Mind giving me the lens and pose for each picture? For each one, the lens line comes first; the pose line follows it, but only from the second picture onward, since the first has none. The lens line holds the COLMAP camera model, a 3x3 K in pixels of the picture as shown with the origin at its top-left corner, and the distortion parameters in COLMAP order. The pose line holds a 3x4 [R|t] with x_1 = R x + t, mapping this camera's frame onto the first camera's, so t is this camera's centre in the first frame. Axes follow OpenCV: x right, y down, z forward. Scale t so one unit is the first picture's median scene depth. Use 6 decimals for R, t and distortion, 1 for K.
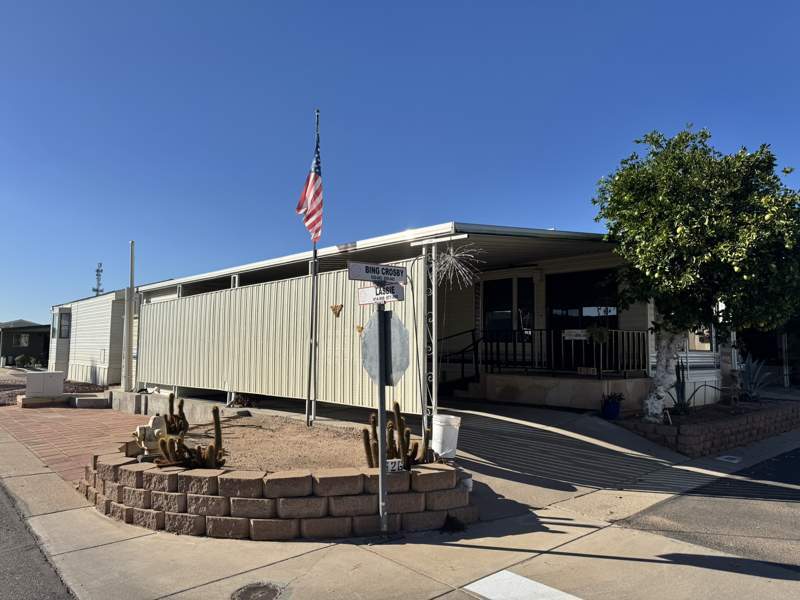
lens RADIAL K [[567.2, 0, 400.0], [0, 567.2, 300.0], [0, 0, 1]] dist [0.000962, -0.003544]
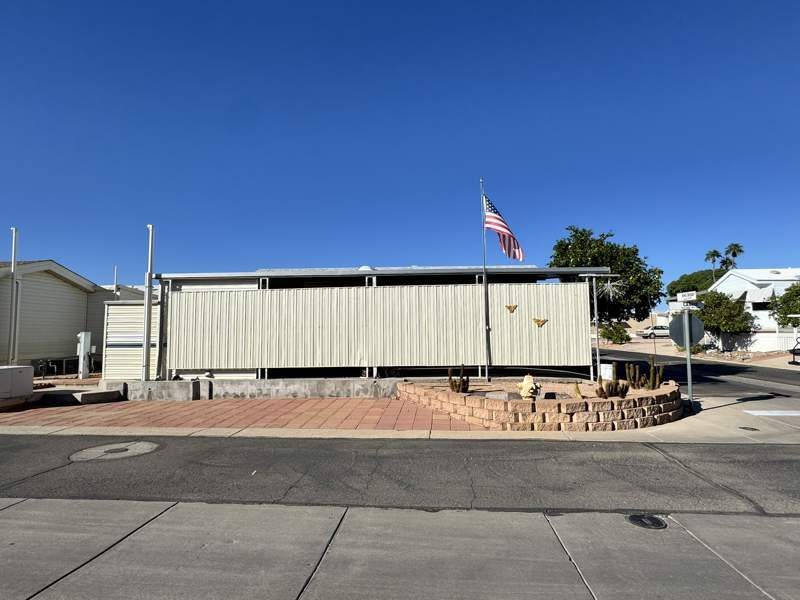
lens RADIAL K [[433.6, 0, 400.0], [0, 433.6, 300.0], [0, 0, 1]] dist [-0.004781, -0.000696]
pose [[0.728678, 0.041847, 0.683577, -1.148487], [-0.044598, 0.998912, -0.013611, 0.024681], [-0.683403, -0.020568, 0.729751, 0.296740]]
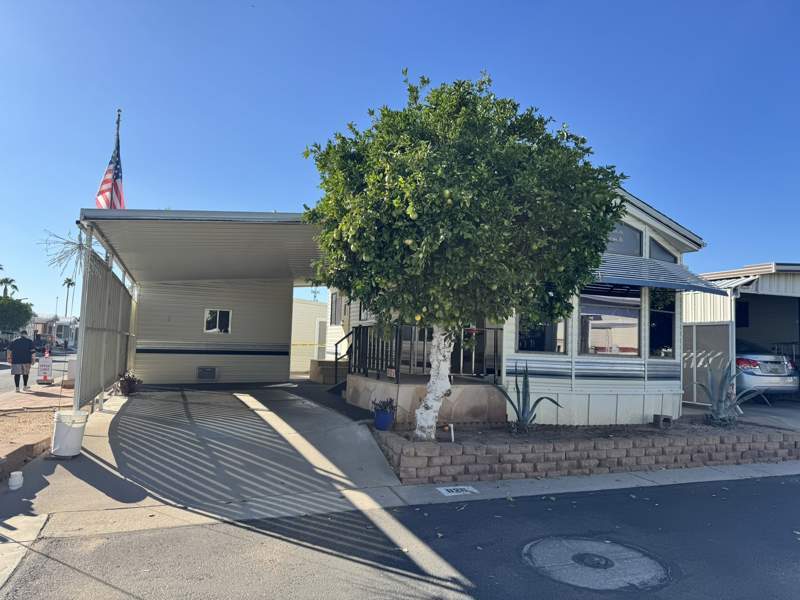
lens RADIAL K [[567.2, 0, 400.0], [0, 567.2, 300.0], [0, 0, 1]] dist [0.000962, -0.003544]
pose [[0.936339, -0.007676, -0.351014, 0.596478], [0.010190, 0.999934, 0.005316, 0.009426], [0.350950, -0.008554, 0.936355, 0.181471]]
